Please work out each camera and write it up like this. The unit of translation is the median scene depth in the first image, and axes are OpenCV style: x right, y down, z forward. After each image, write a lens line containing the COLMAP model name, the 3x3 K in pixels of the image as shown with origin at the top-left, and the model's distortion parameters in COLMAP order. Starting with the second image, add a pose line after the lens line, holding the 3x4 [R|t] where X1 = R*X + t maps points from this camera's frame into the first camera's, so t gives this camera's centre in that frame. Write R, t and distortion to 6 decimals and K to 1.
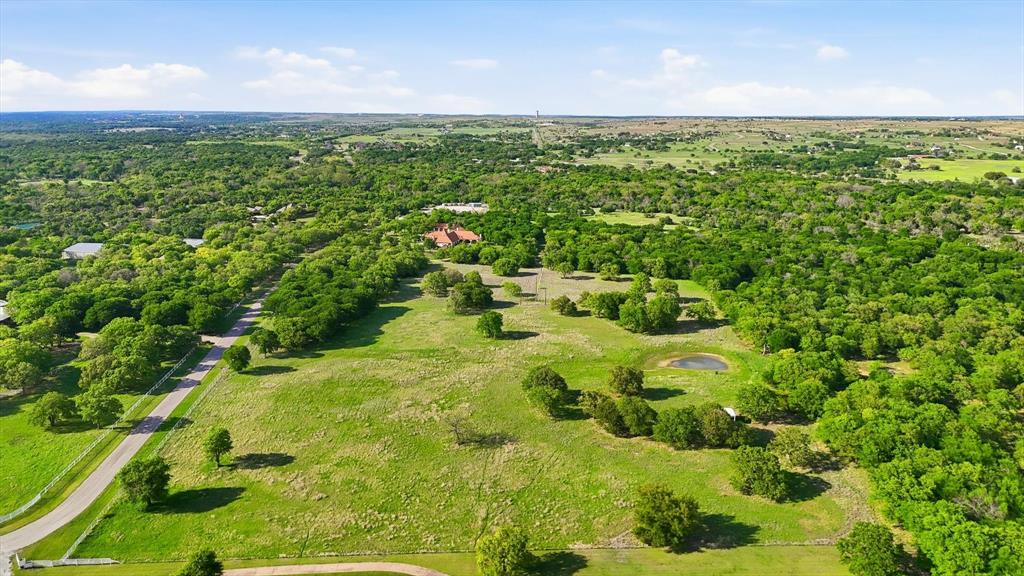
lens RADIAL K [[749.3, 0, 517.5], [0, 749.3, 286.3], [0, 0, 1]] dist [0.073216, -0.080484]
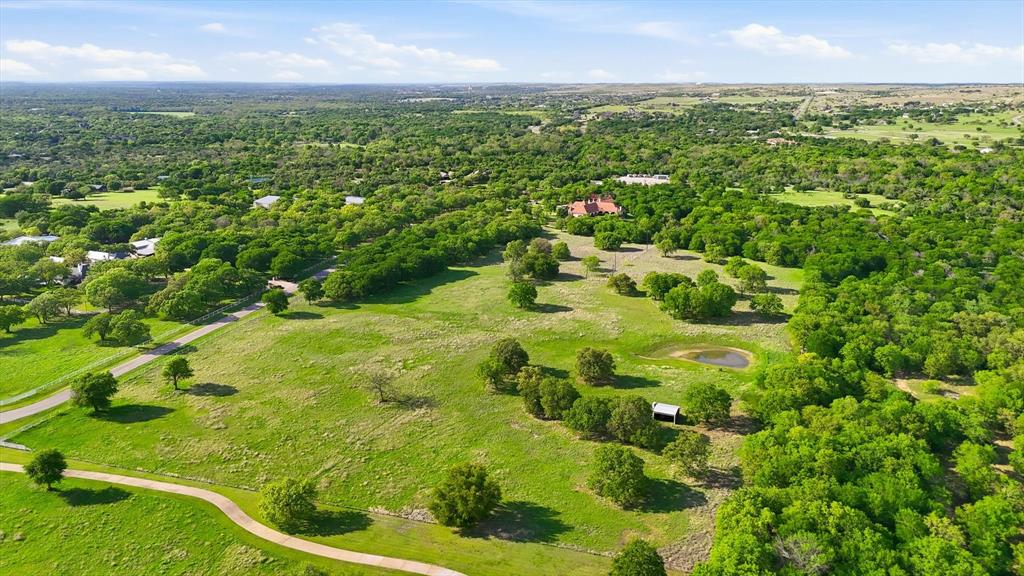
lens RADIAL K [[749.3, 0, 517.5], [0, 749.3, 286.3], [0, 0, 1]] dist [0.073216, -0.080484]
pose [[0.935338, 0.089077, -0.342357, 0.320597], [-0.076013, 0.995780, 0.051418, -0.012269], [0.345493, -0.022070, 0.938162, 0.066345]]
